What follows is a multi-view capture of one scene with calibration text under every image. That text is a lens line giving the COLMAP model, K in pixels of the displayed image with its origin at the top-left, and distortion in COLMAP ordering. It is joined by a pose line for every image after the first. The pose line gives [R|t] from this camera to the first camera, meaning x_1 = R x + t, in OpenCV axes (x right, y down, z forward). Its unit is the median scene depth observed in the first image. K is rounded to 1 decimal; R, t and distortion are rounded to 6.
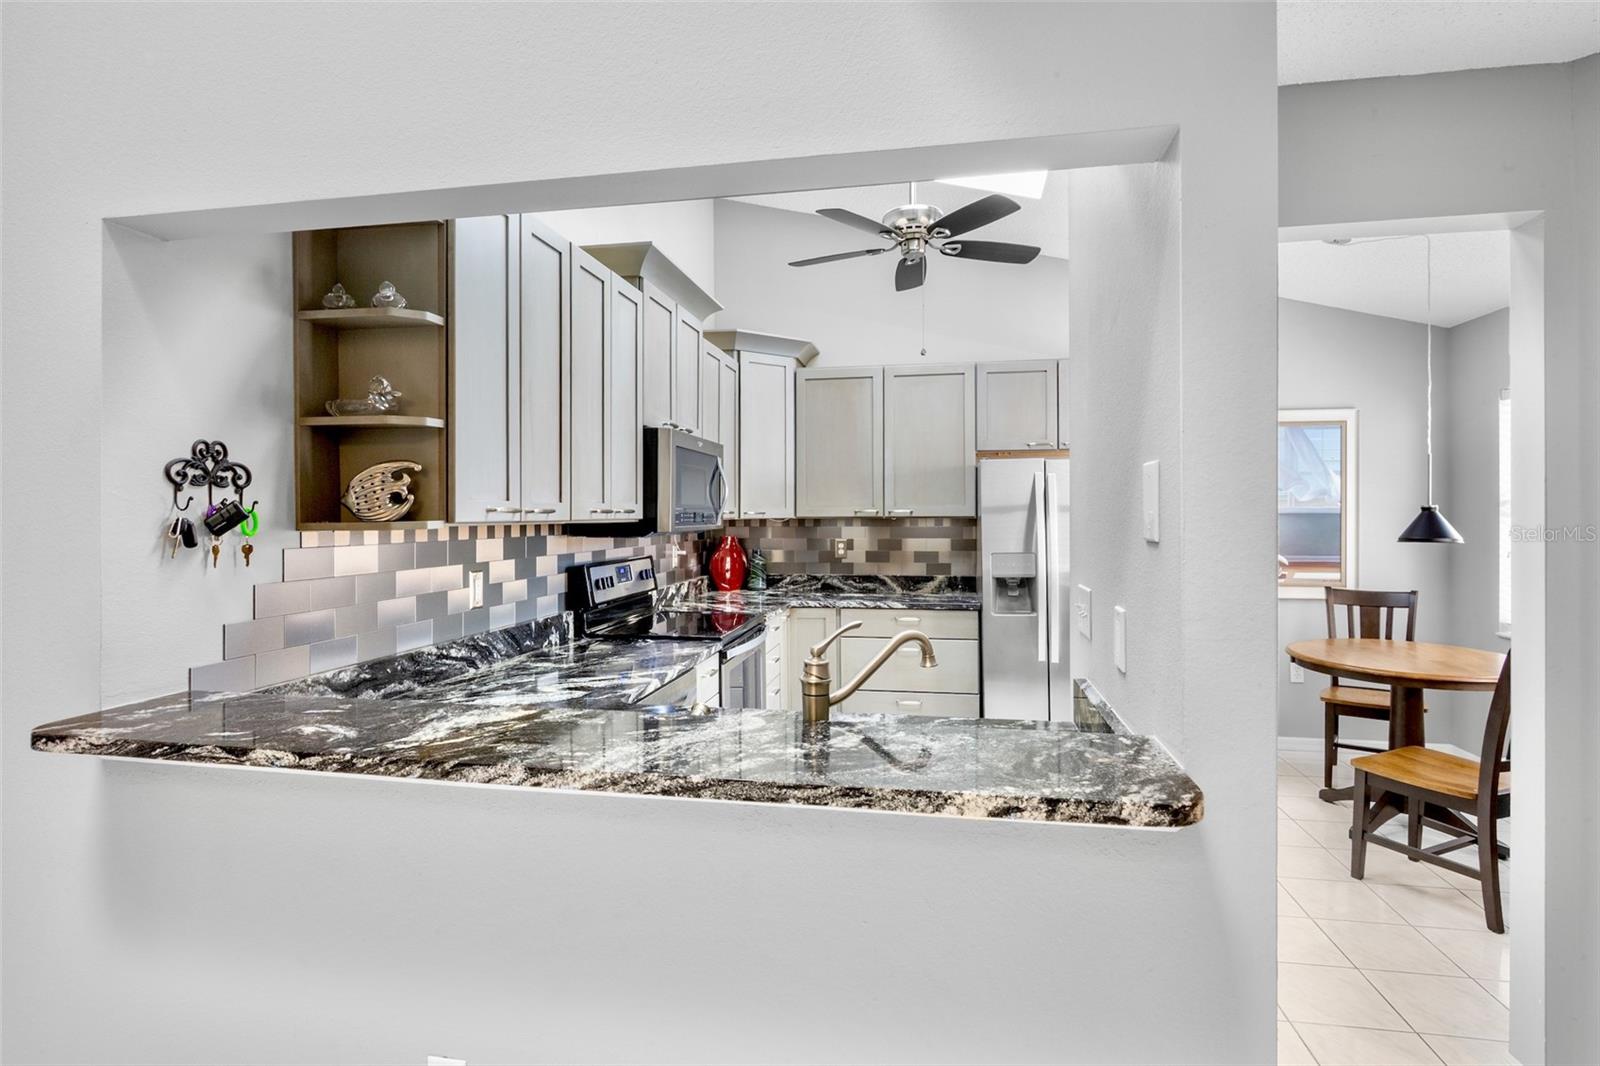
lens RADIAL K [[784.8, 0, 769.6], [0, 784.8, 516.2], [0, 0, 1]] dist [-0.006442, -0.000980]
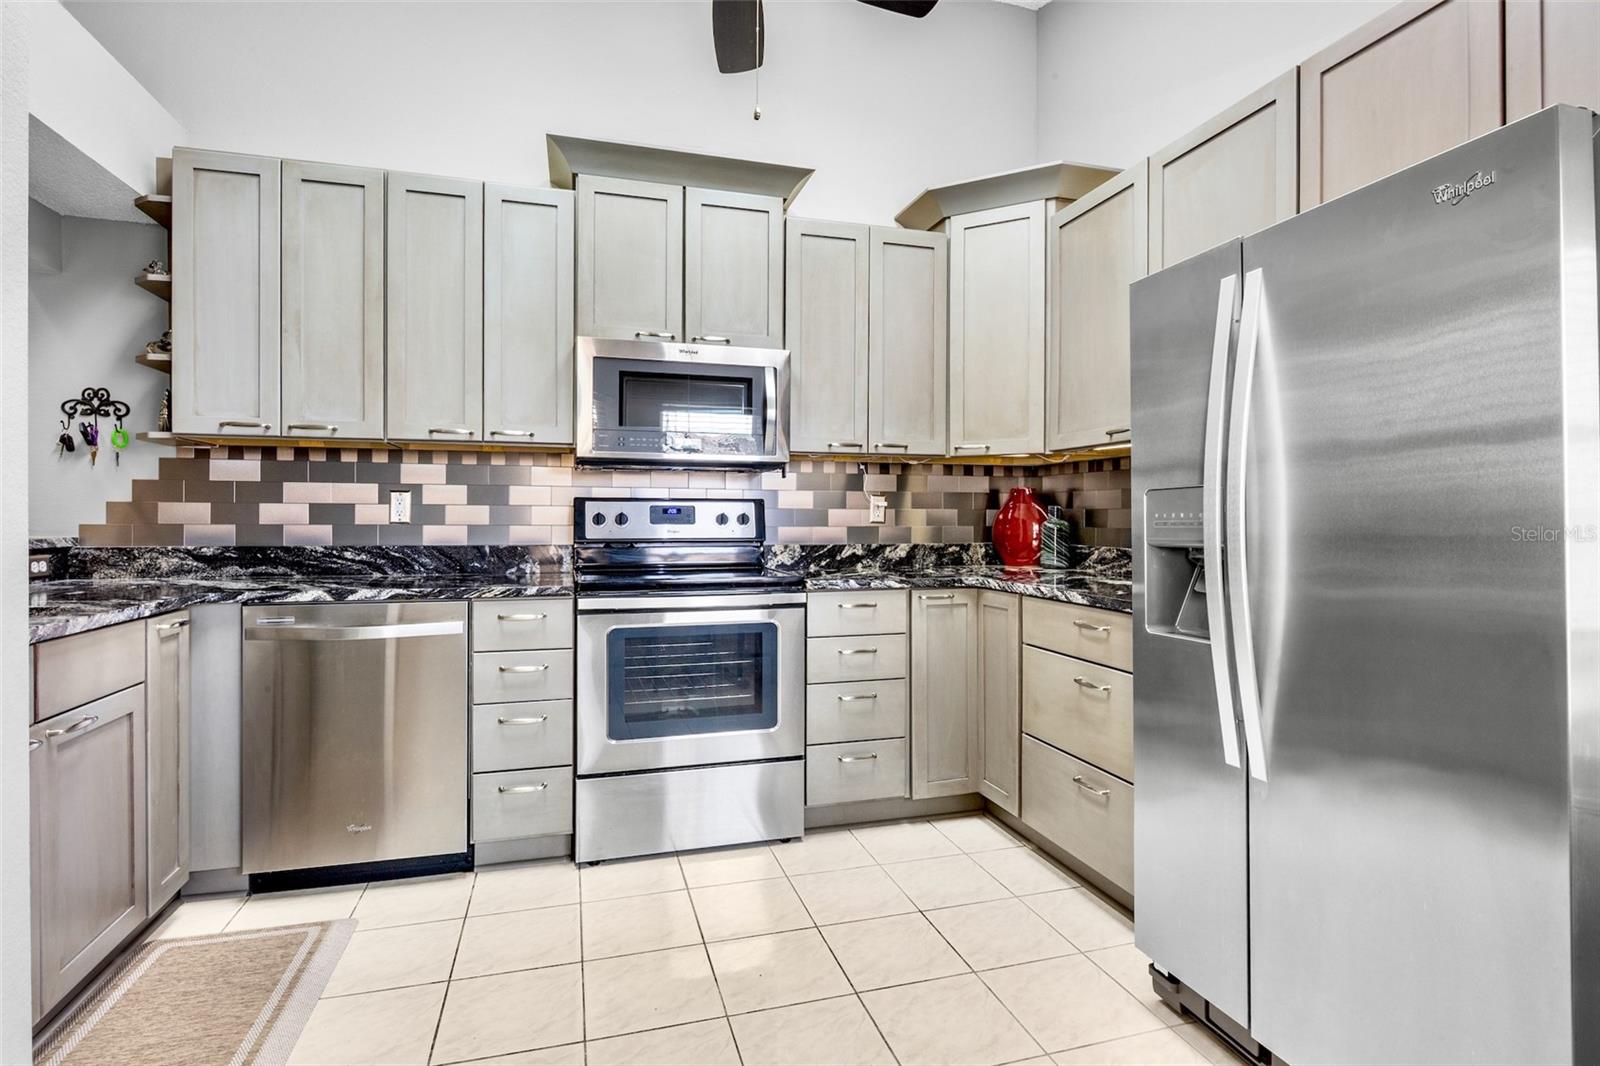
lens RADIAL K [[784.8, 0, 809.5], [0, 784.8, 522.7], [0, 0, 1]] dist [-0.006442, -0.000980]
pose [[0.472975, 0.013634, -0.880970, 0.836628], [-0.009447, 0.999901, 0.010403, 0.089977], [0.881025, 0.003402, 0.473057, 0.898702]]
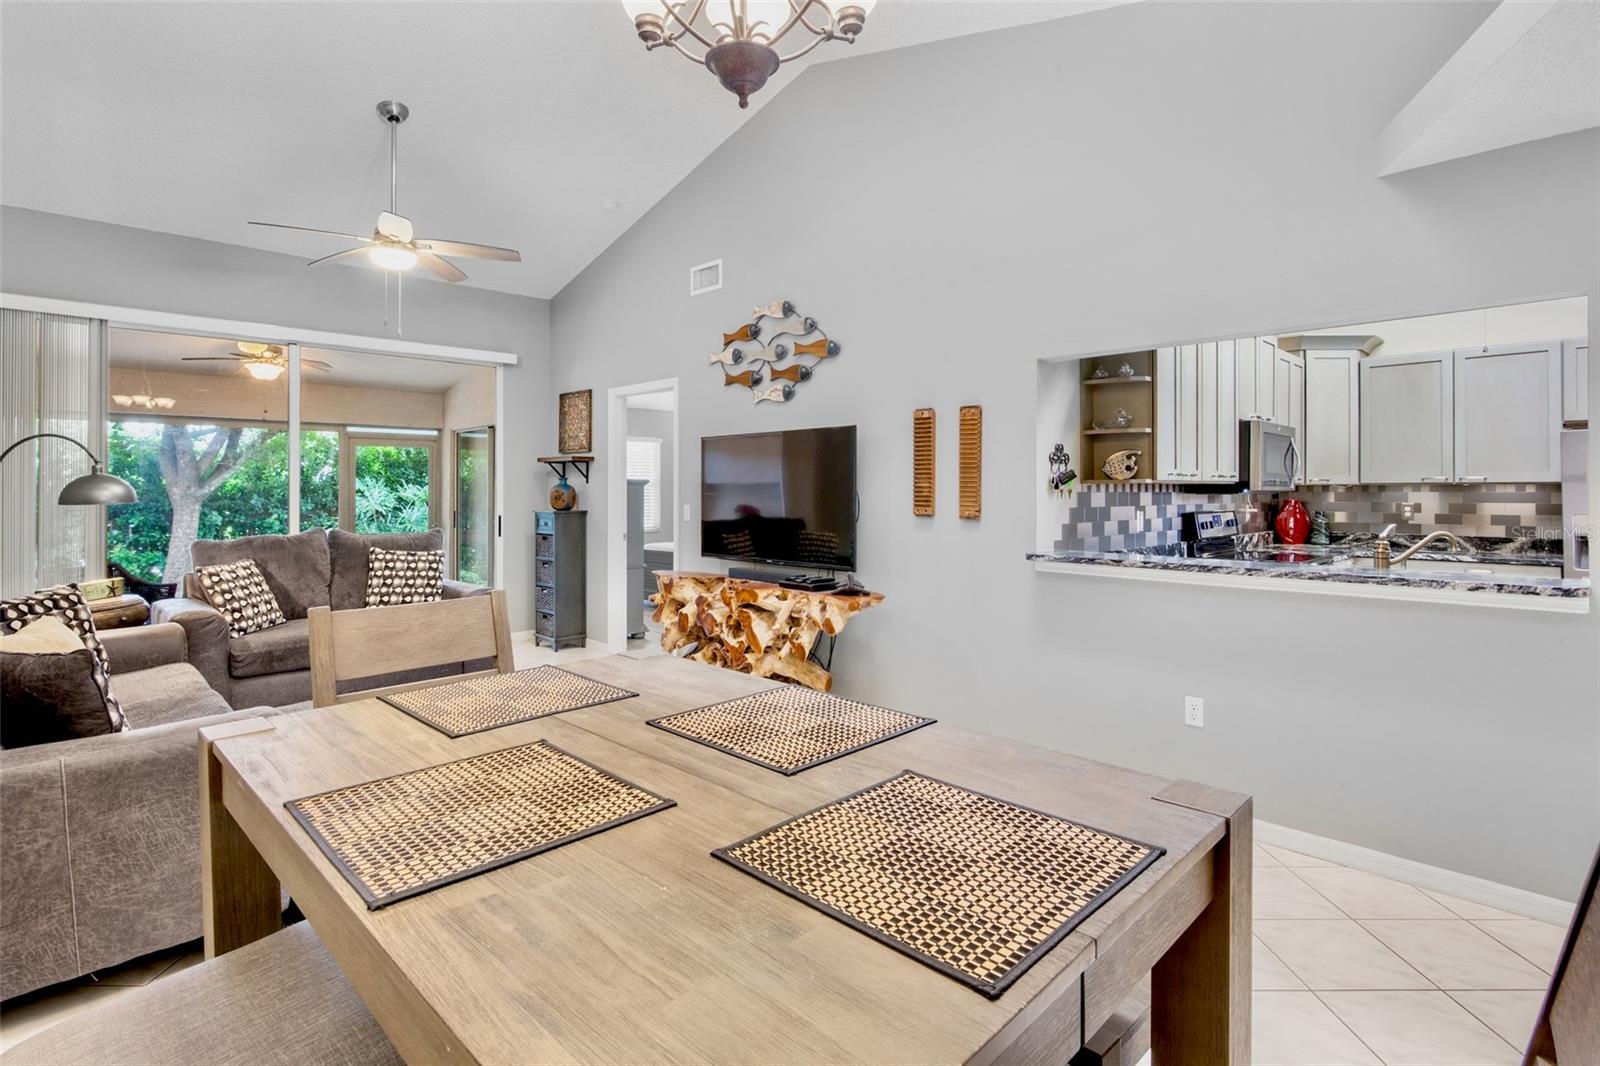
lens RADIAL K [[784.8, 0, 803.7], [0, 784.8, 487.8], [0, 0, 1]] dist [-0.006442, -0.000980]
pose [[0.838476, 0.000018, -0.544938, -0.047786], [-0.002908, 0.999986, -0.004441, 0.026792], [0.544930, 0.005309, 0.838465, -0.791048]]
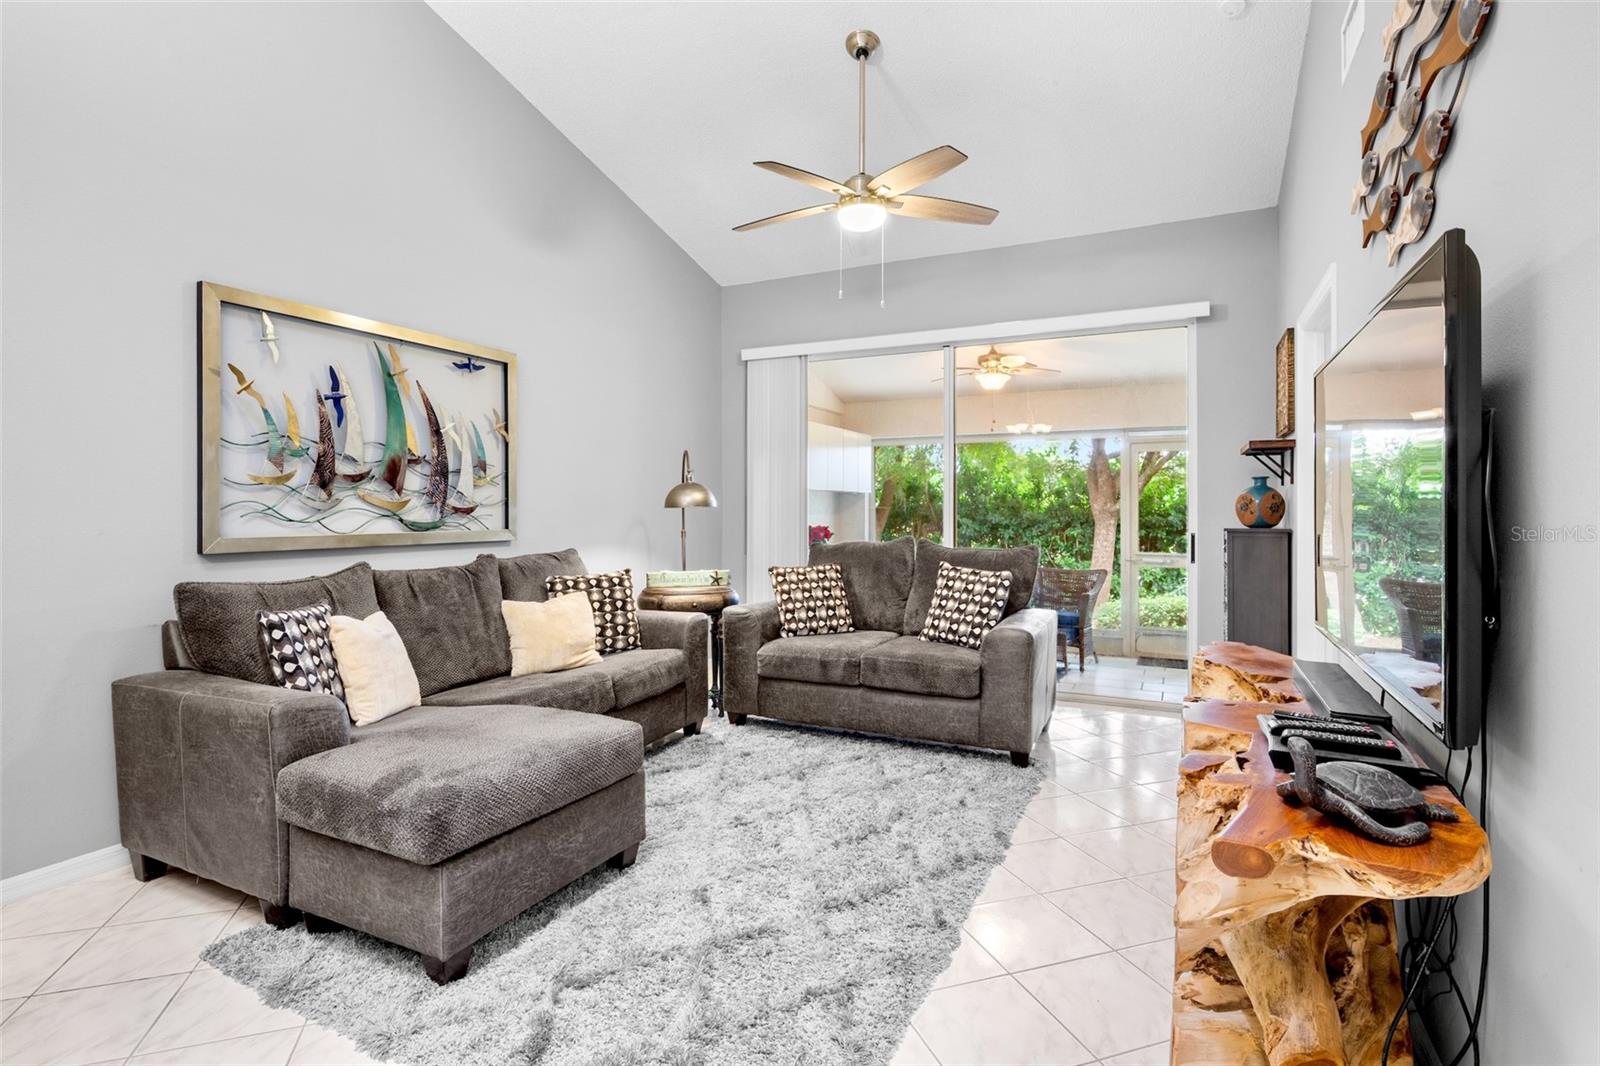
lens RADIAL K [[784.8, 0, 791.5], [0, 784.8, 507.4], [0, 0, 1]] dist [-0.006442, -0.000980]
pose [[-0.241783, -0.002579, -0.970327, -0.282296], [-0.007053, 0.999975, -0.000901, 0.055255], [0.970305, 0.006626, -0.241795, 0.301233]]
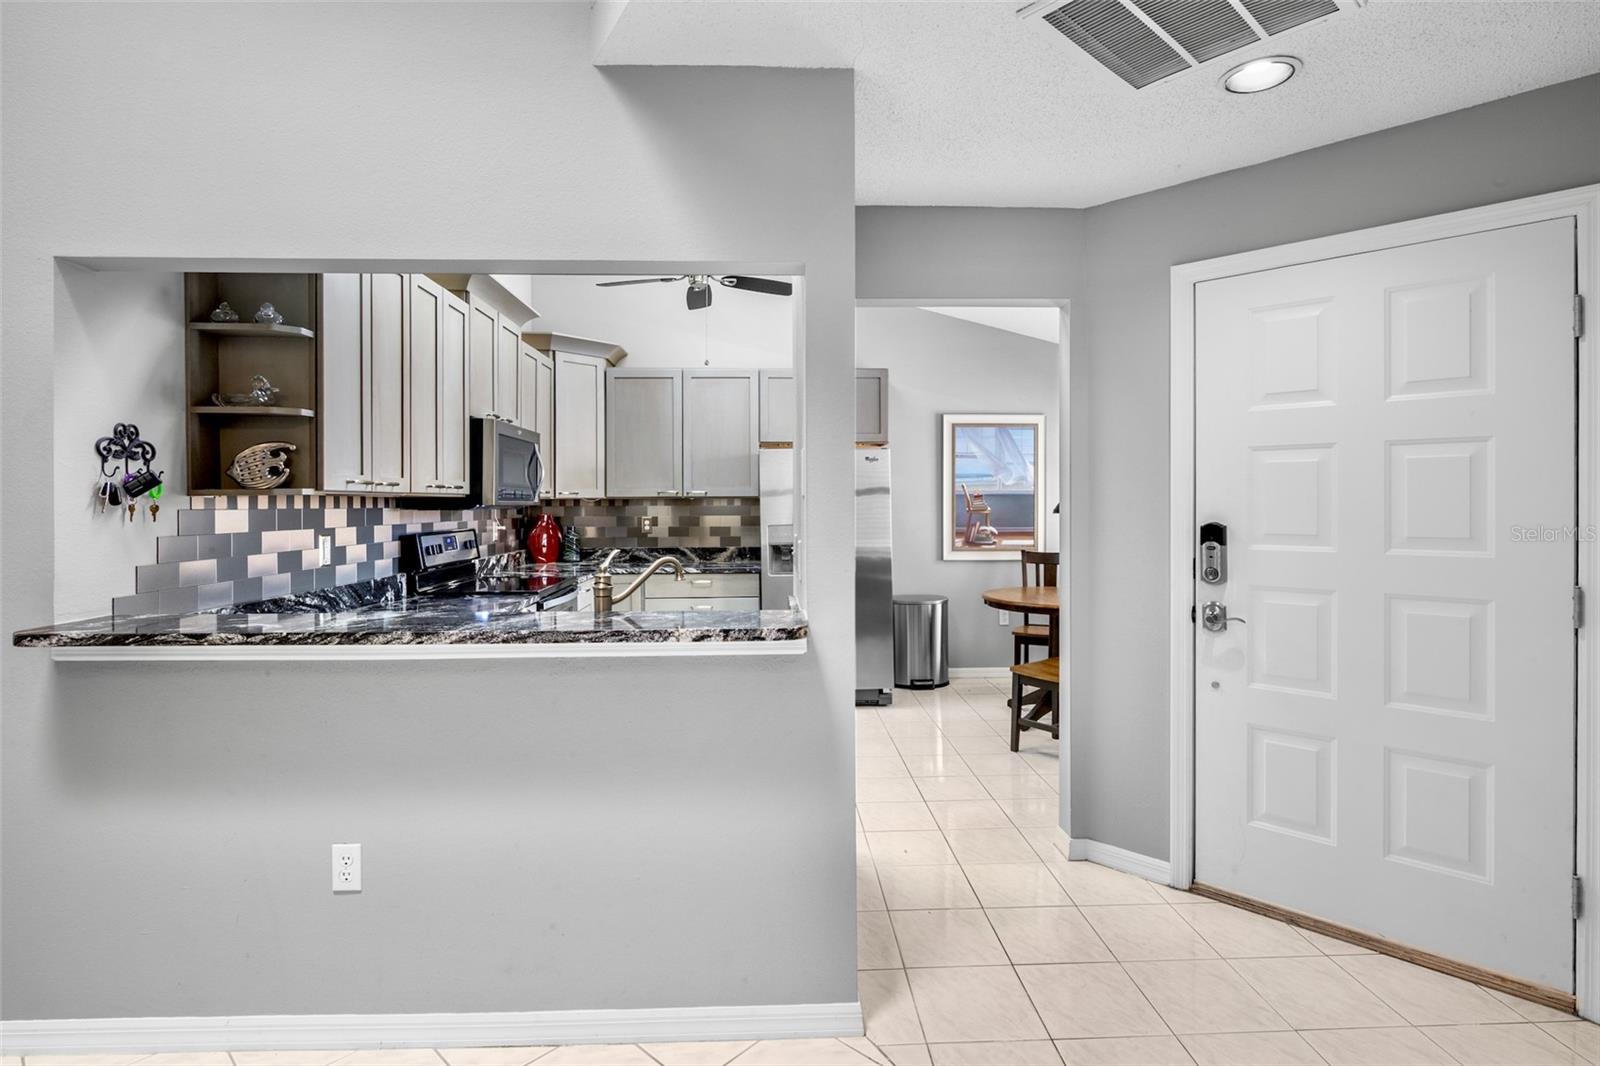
lens RADIAL K [[784.8, 0, 789.5], [0, 784.8, 505.5], [0, 0, 1]] dist [-0.006442, -0.000980]
pose [[0.969113, -0.002749, 0.246601, 0.017701], [0.002897, 0.999996, -0.000239, 0.024637], [-0.246599, 0.000946, 0.969117, -0.305598]]
